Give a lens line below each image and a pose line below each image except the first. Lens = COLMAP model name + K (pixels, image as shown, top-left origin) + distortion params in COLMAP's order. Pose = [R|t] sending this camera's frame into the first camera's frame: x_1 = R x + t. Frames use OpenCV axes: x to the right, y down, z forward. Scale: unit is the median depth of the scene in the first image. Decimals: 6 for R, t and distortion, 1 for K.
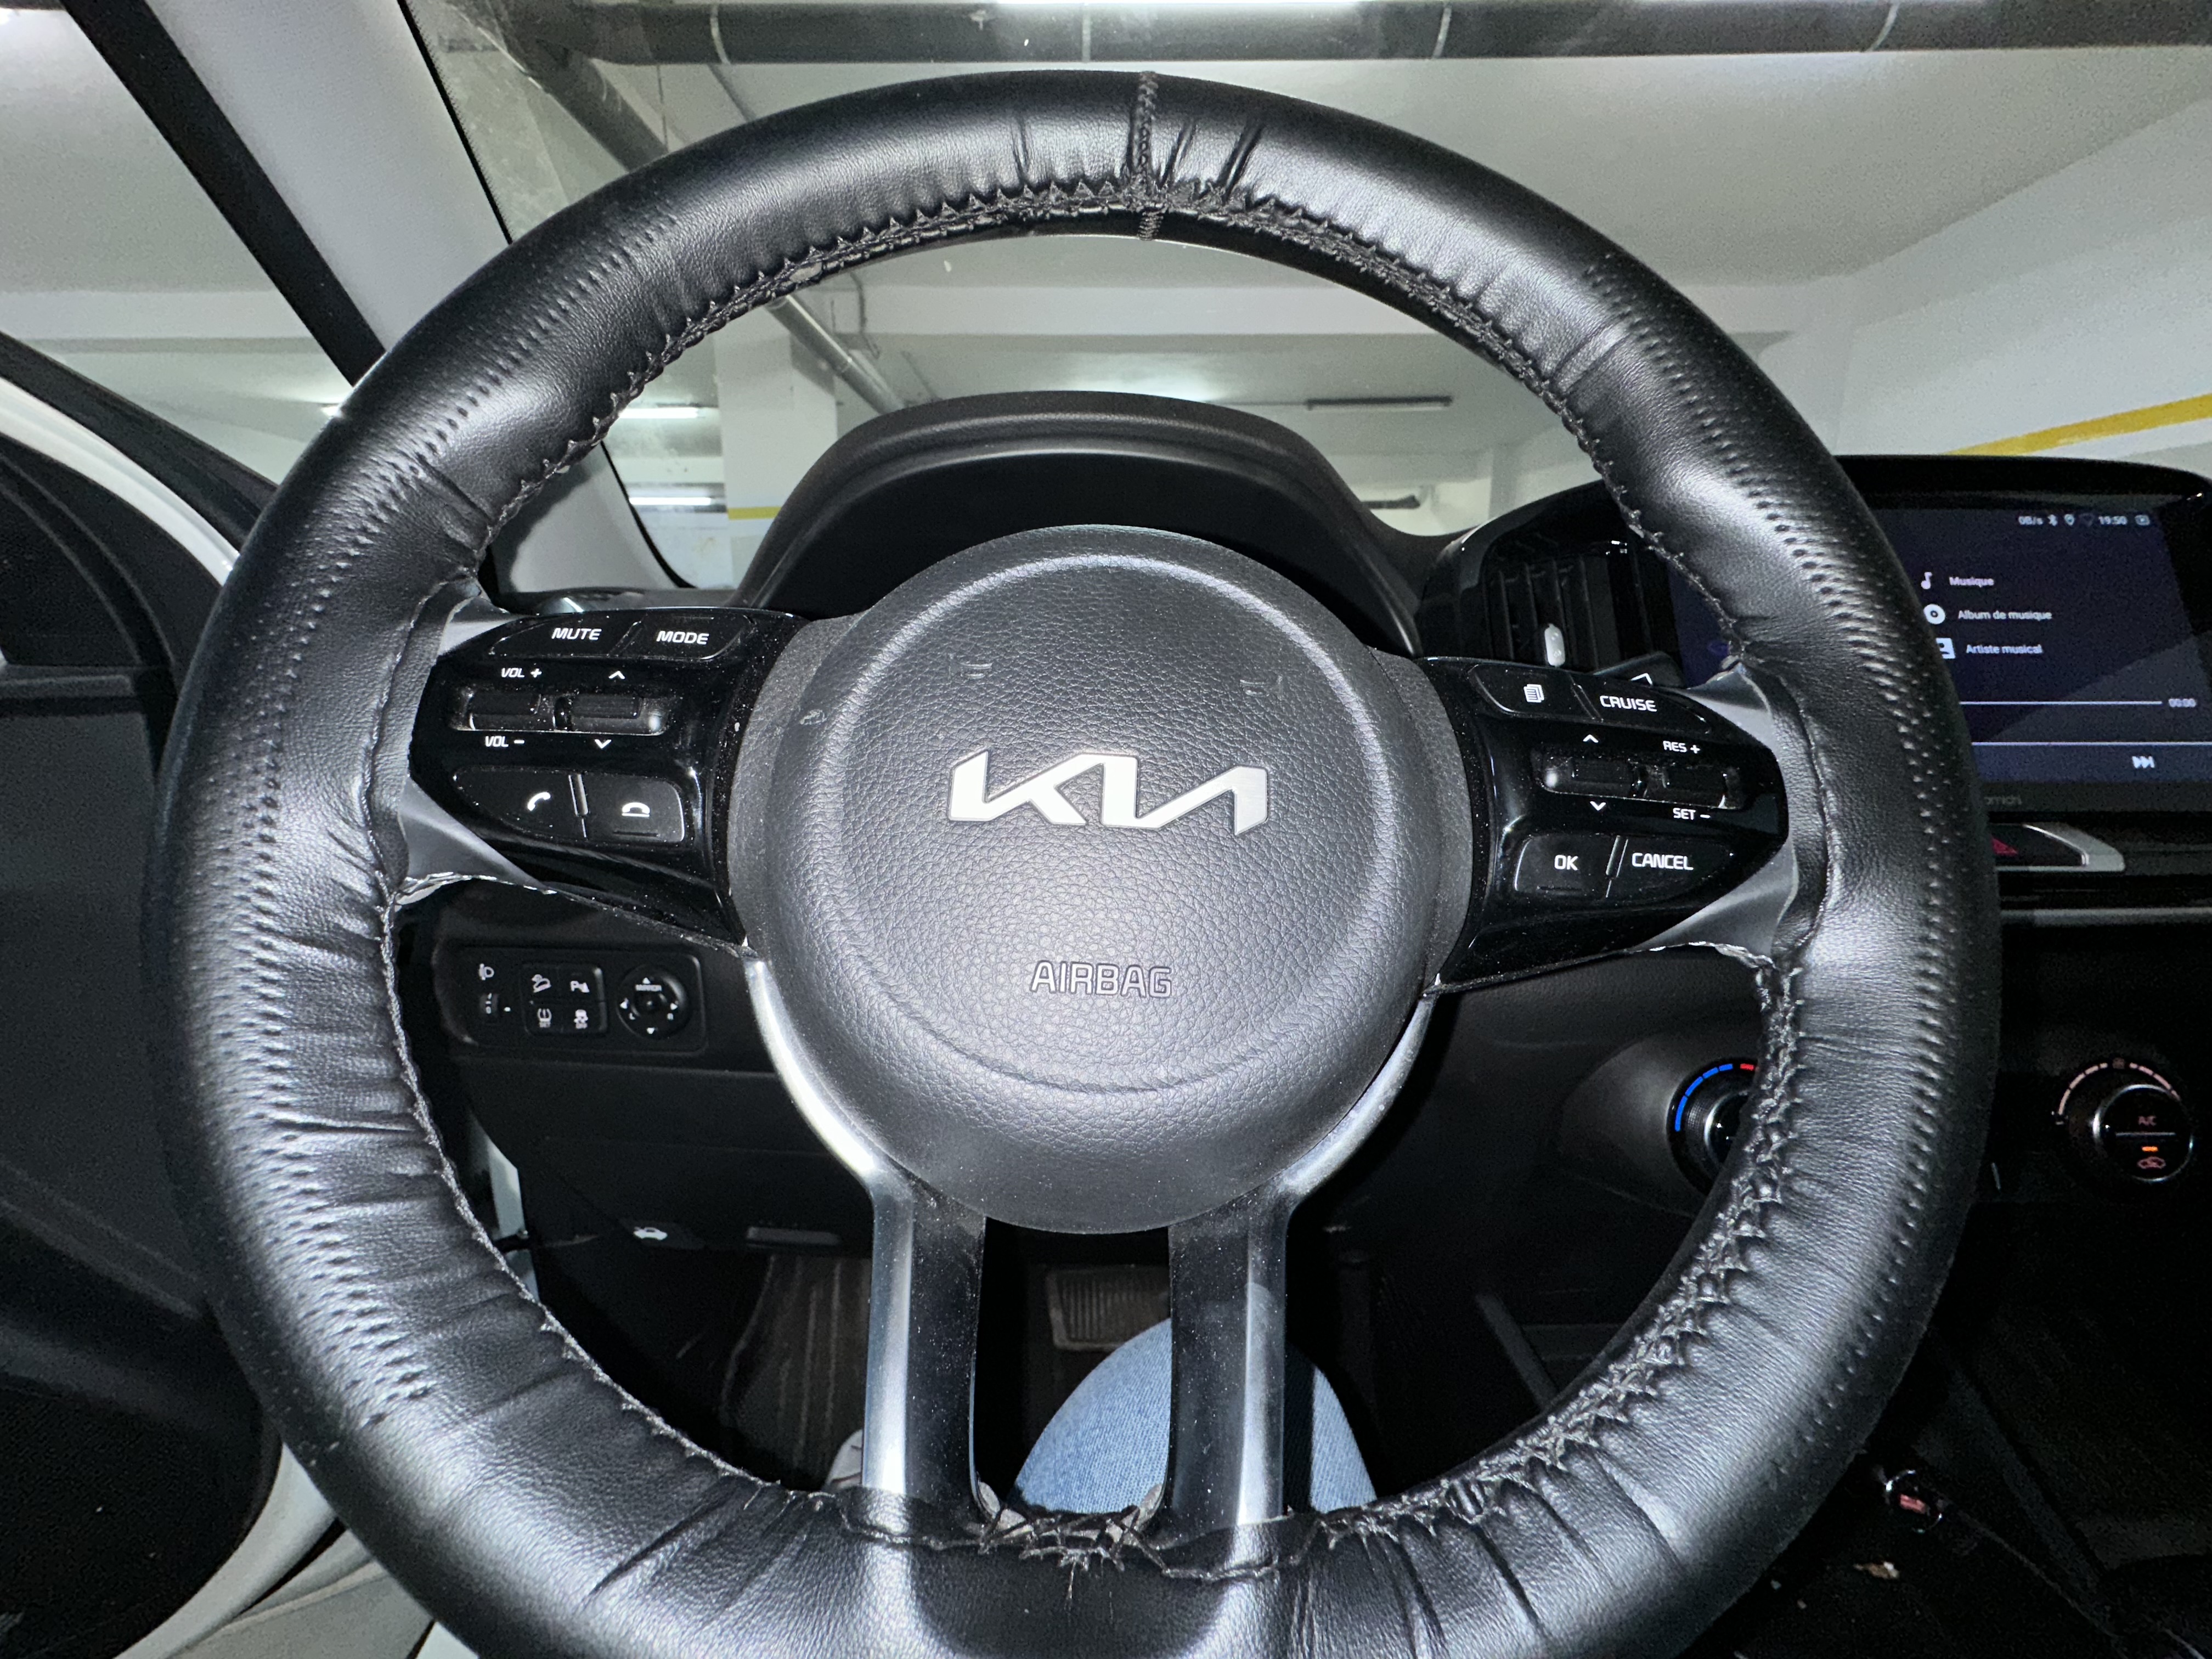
lens RADIAL K [[874.7, 0, 1110.5], [0, 874.7, 826.8], [0, 0, 1]] dist [-0.018642, -0.000094]
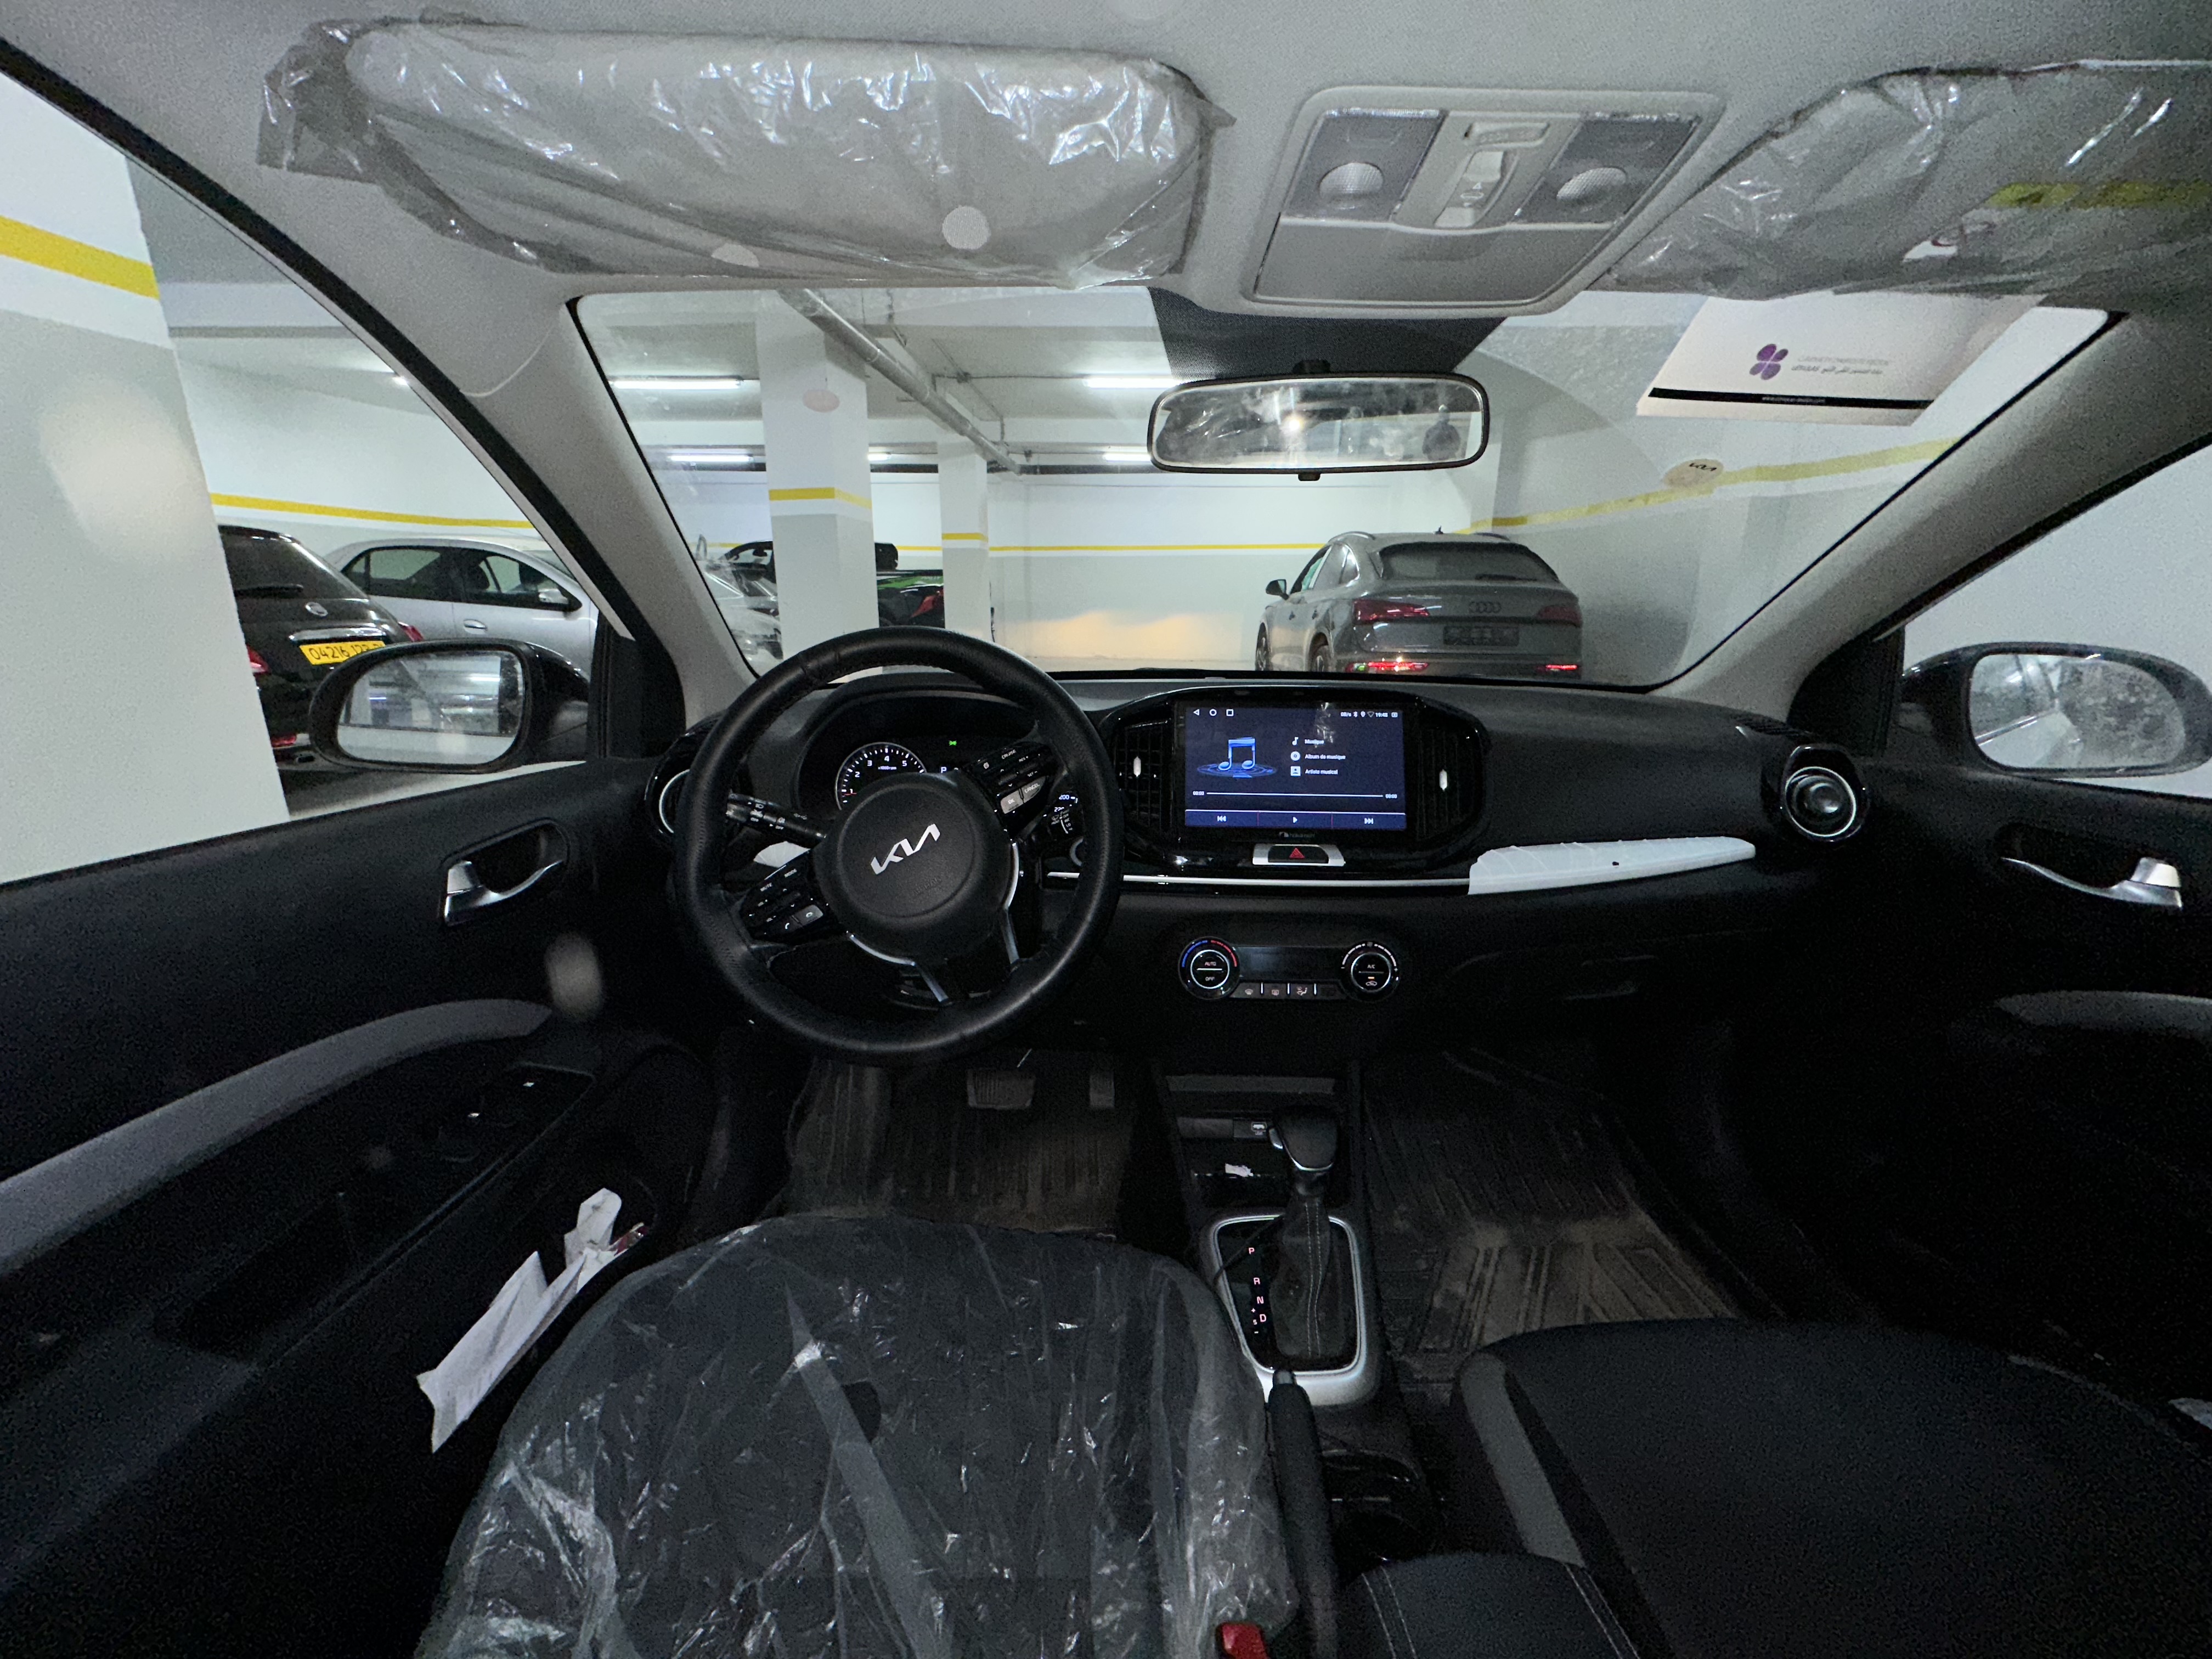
lens RADIAL K [[874.7, 0, 1113.8], [0, 874.7, 825.3], [0, 0, 1]] dist [-0.018642, -0.000094]
pose [[0.999256, 0.018302, -0.033955, 0.280573], [-0.016168, 0.997941, 0.062074, -0.102336], [0.035021, -0.061479, 0.997494, -0.748621]]
